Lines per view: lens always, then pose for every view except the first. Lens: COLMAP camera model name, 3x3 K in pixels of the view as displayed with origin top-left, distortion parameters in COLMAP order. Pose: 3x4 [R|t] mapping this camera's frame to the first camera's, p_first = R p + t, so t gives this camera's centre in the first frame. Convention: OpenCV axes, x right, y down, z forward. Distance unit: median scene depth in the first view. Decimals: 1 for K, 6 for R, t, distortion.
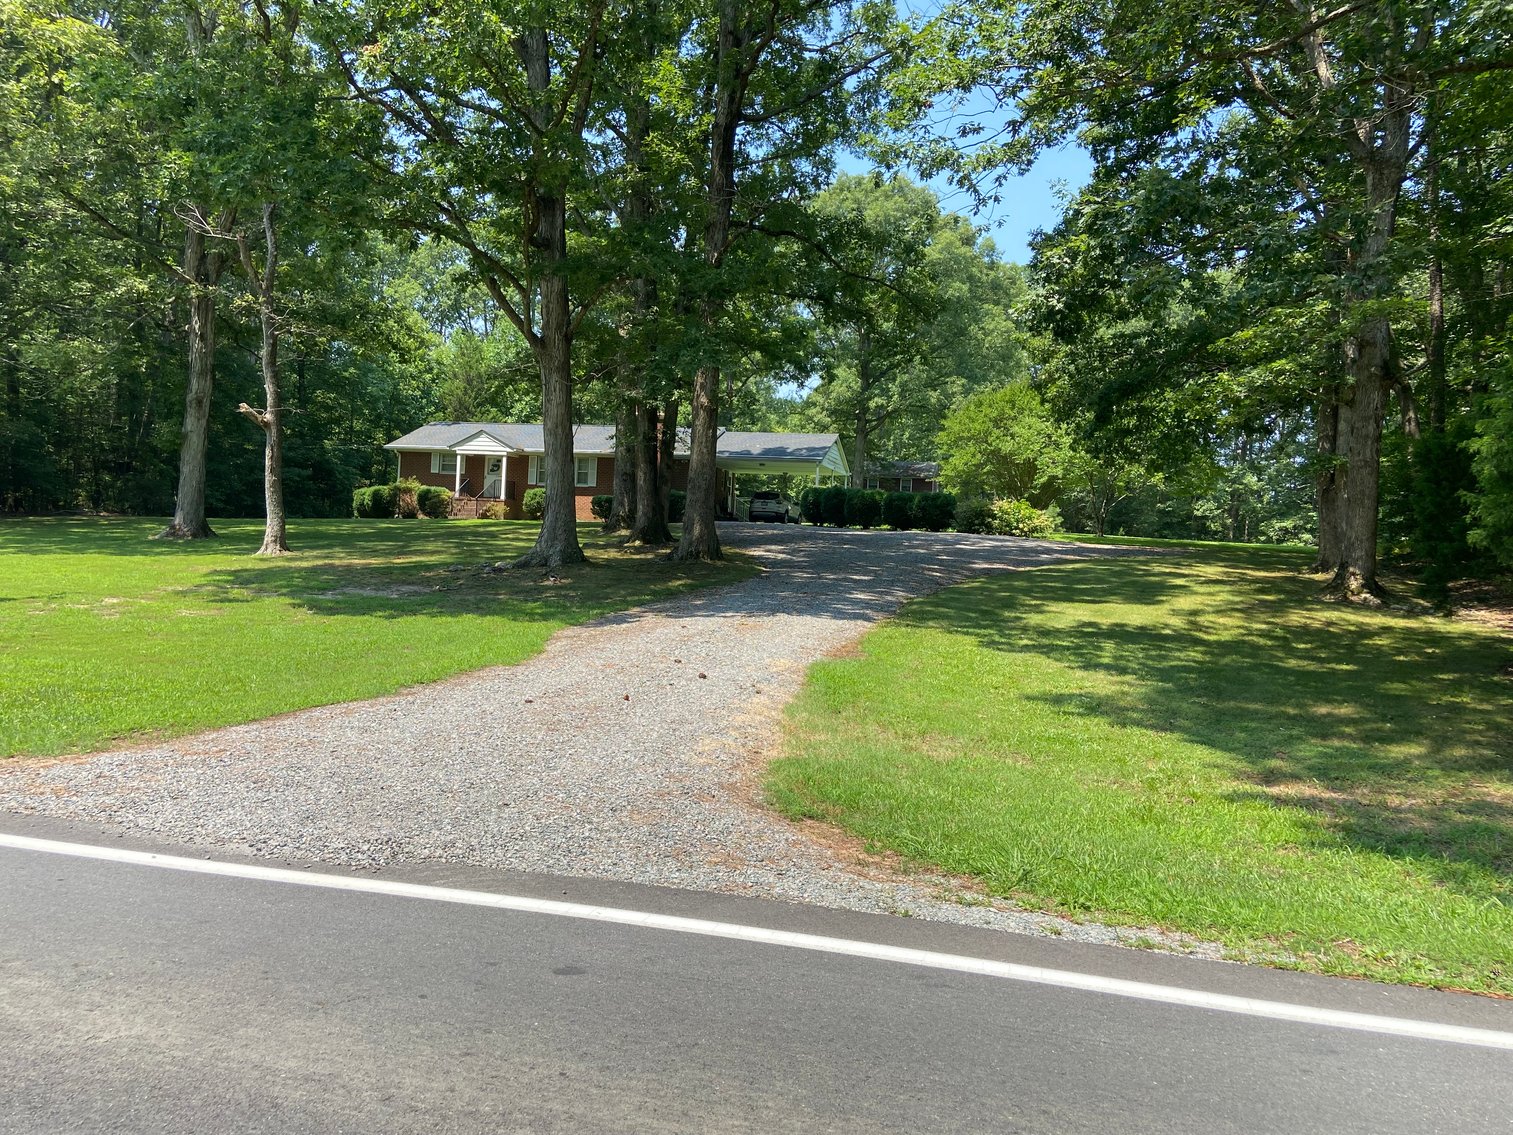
lens RADIAL K [[1164.5, 0, 756.5], [0, 1164.5, 567.5], [0, 0, 1]] dist [0.114365, -0.143333]
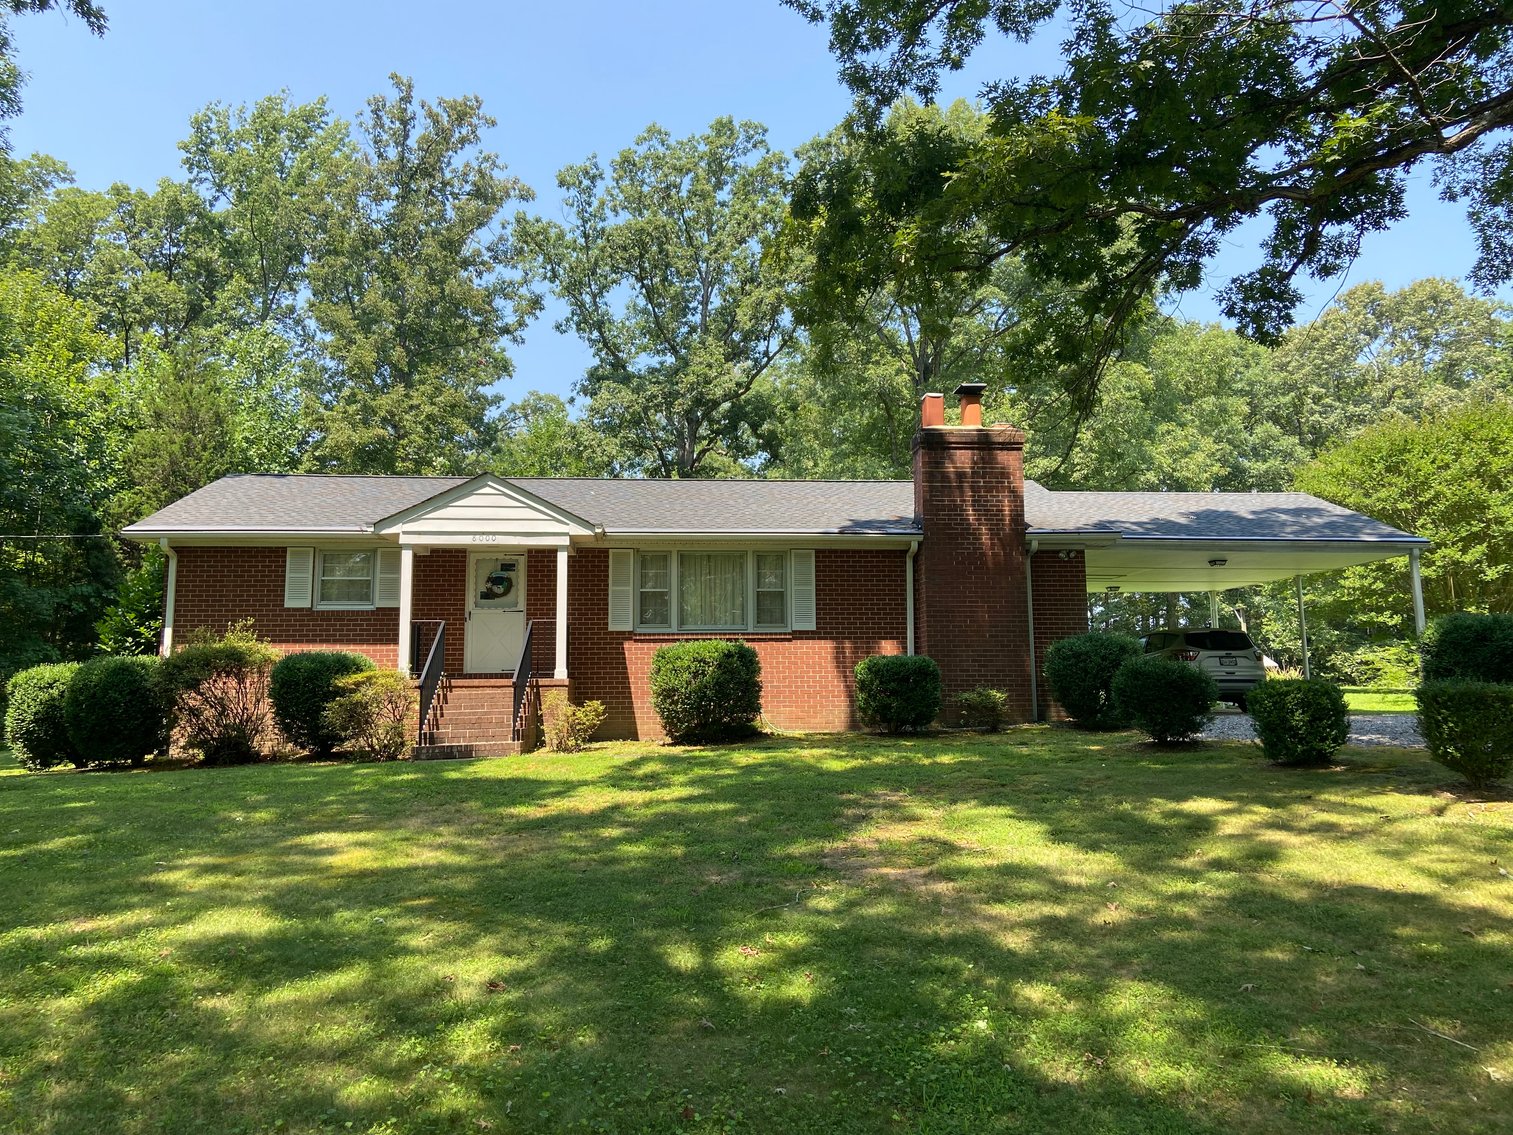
lens RADIAL K [[1164.5, 0, 756.5], [0, 1164.5, 567.5], [0, 0, 1]] dist [0.114365, -0.143333]
pose [[0.940994, -0.012925, 0.338176, -0.341099], [0.052640, 0.992698, -0.108532, -0.062729], [-0.334303, 0.119930, 0.934804, 0.829620]]
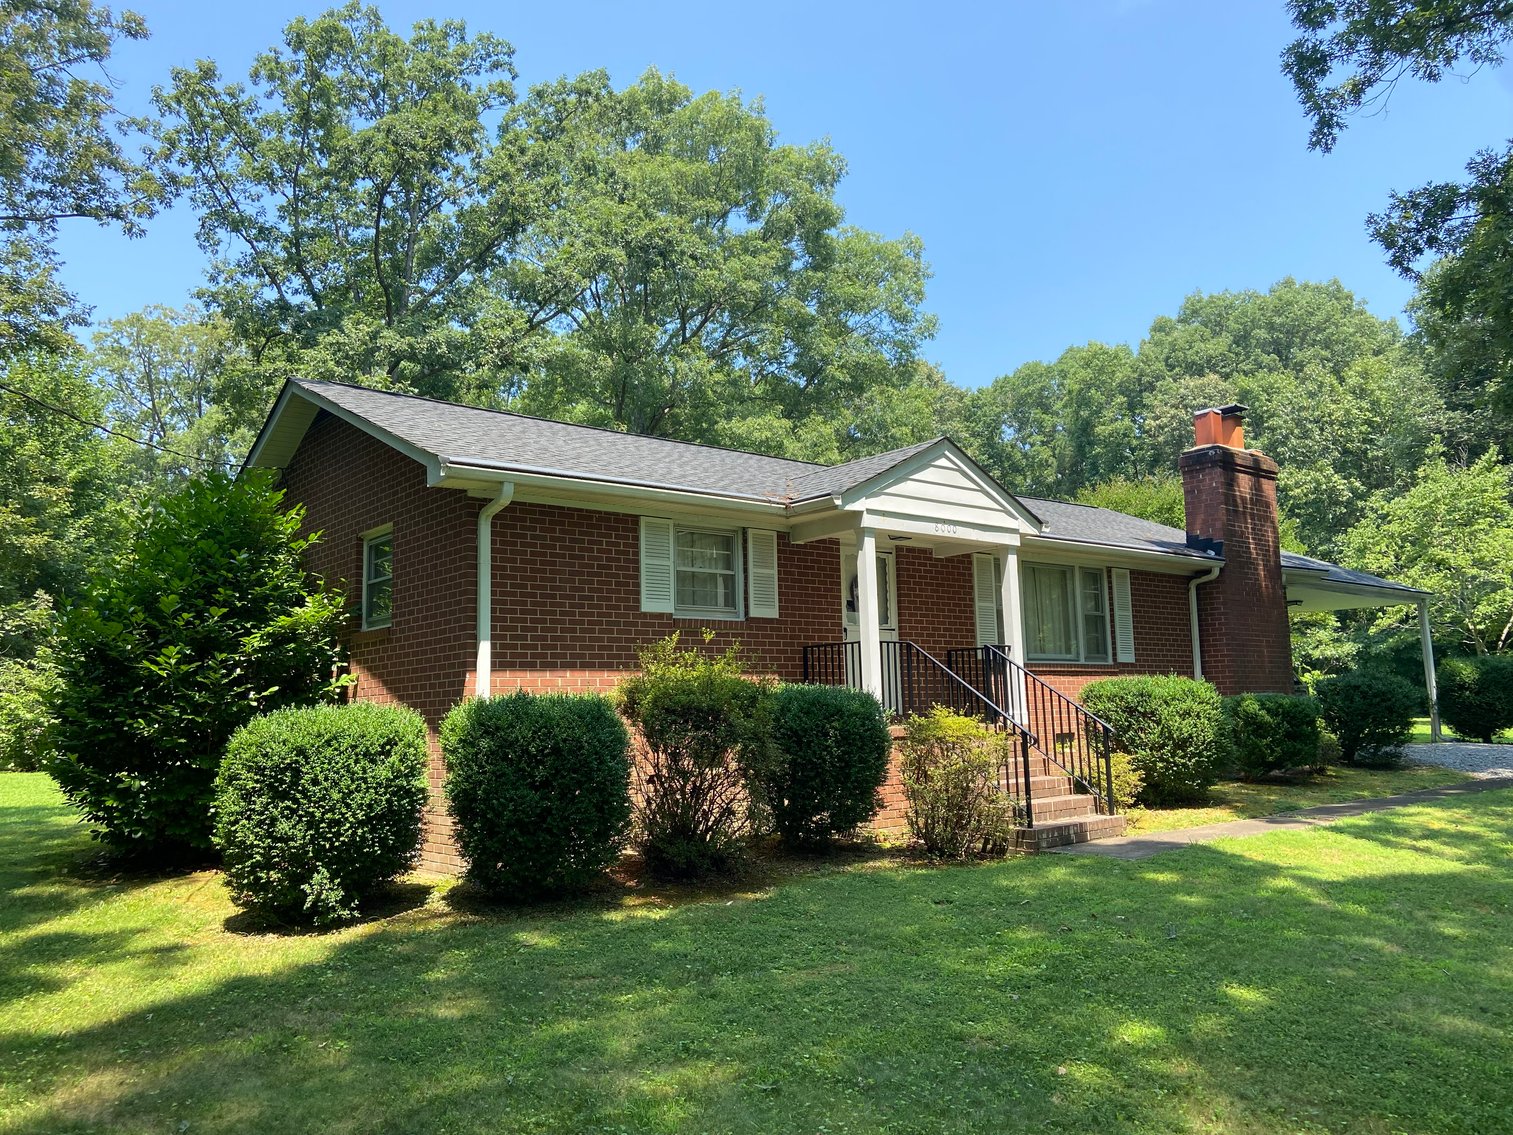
lens RADIAL K [[1155.0, 0, 764.2], [0, 1155.0, 591.0], [0, 0, 1]] dist [0.082875, -0.095841]
pose [[0.582123, 0.026940, 0.812654, -0.553777], [0.048826, 0.996489, -0.068009, -0.089322], [-0.811633, 0.079268, 0.578764, 1.113797]]
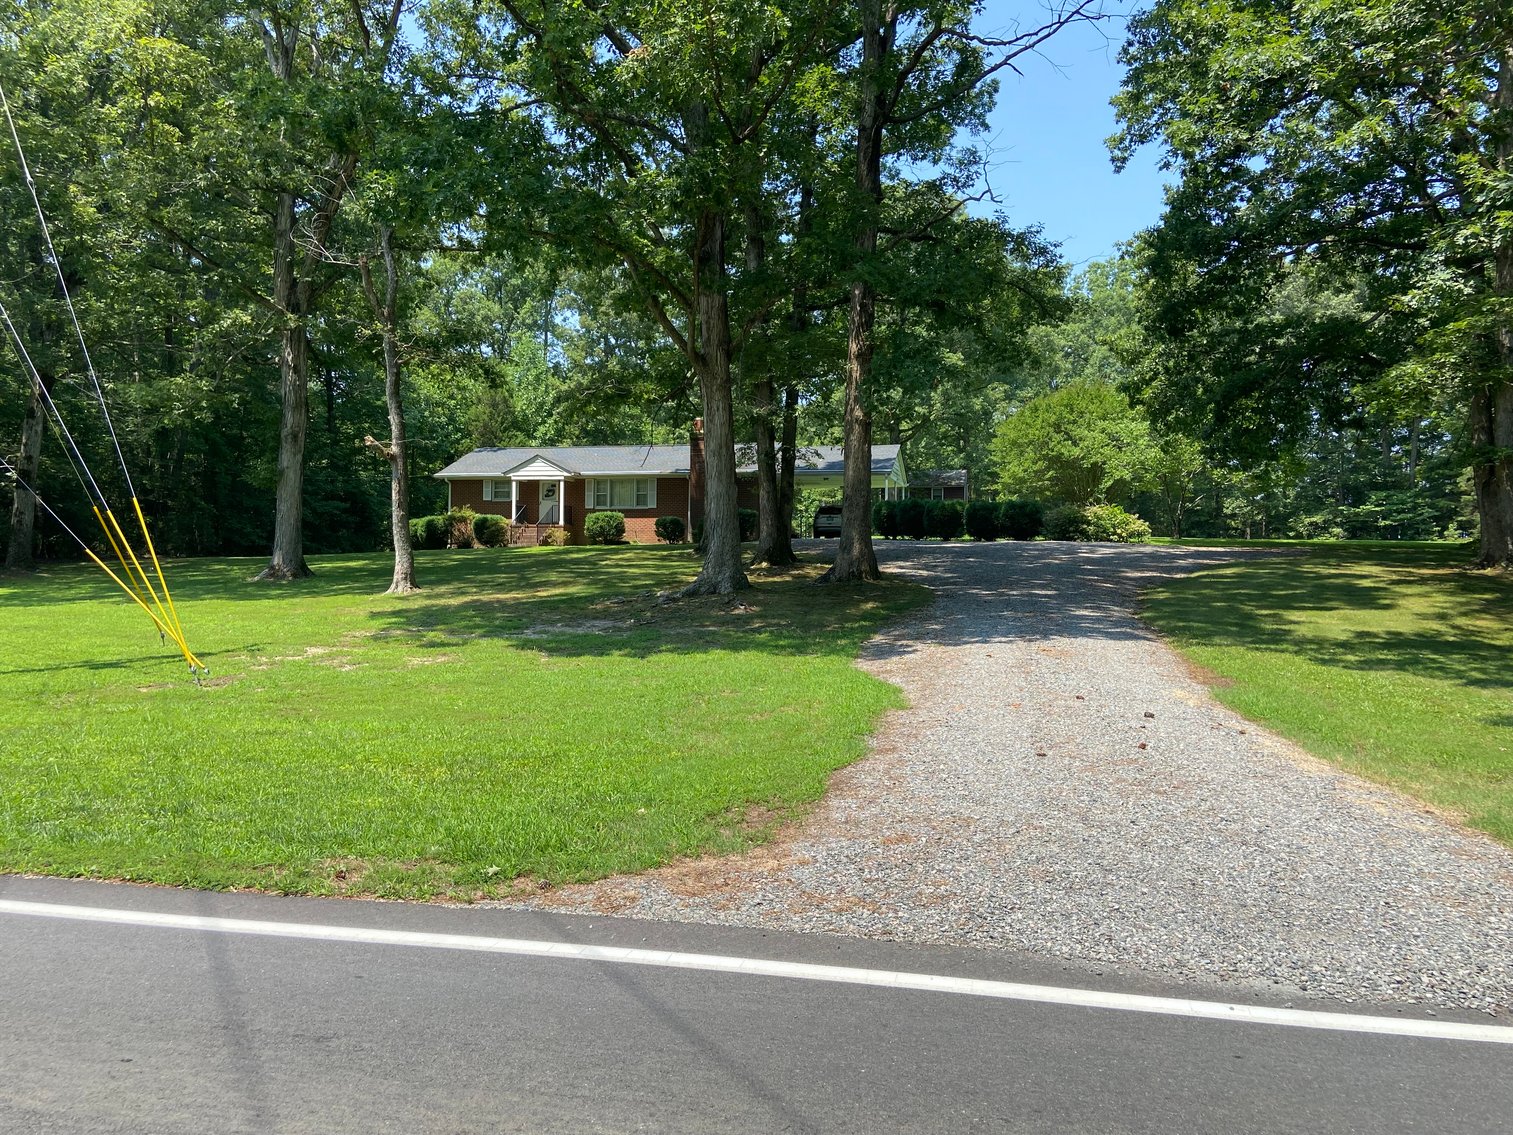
lens RADIAL K [[1164.5, 0, 756.5], [0, 1164.5, 567.5], [0, 0, 1]] dist [0.114365, -0.143333]
pose [[0.998871, -0.039849, 0.025842, -0.100199], [0.040160, 0.999125, -0.011655, -0.005880], [-0.025355, 0.012680, 0.999598, 0.027830]]
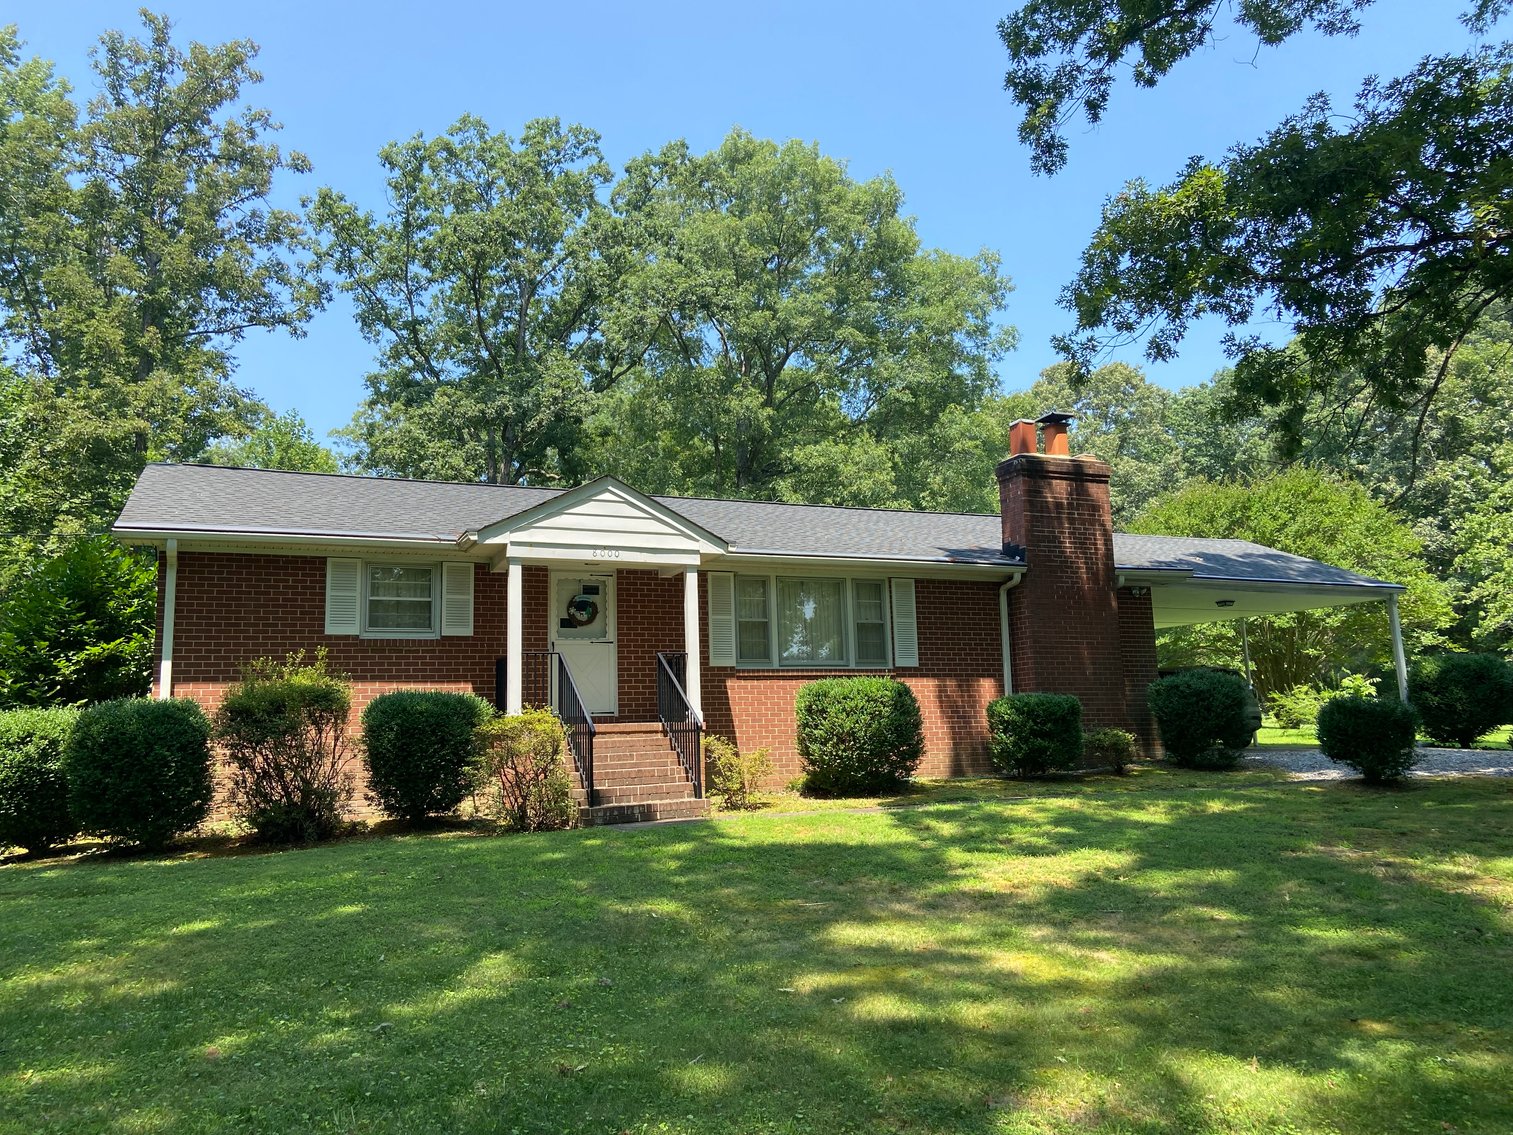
lens RADIAL K [[1164.5, 0, 756.5], [0, 1164.5, 567.5], [0, 0, 1]] dist [0.114365, -0.143333]
pose [[0.783645, 0.025783, 0.620673, -0.468644], [0.065003, 0.990250, -0.123206, -0.073678], [-0.617798, 0.136895, 0.774329, 0.953623]]
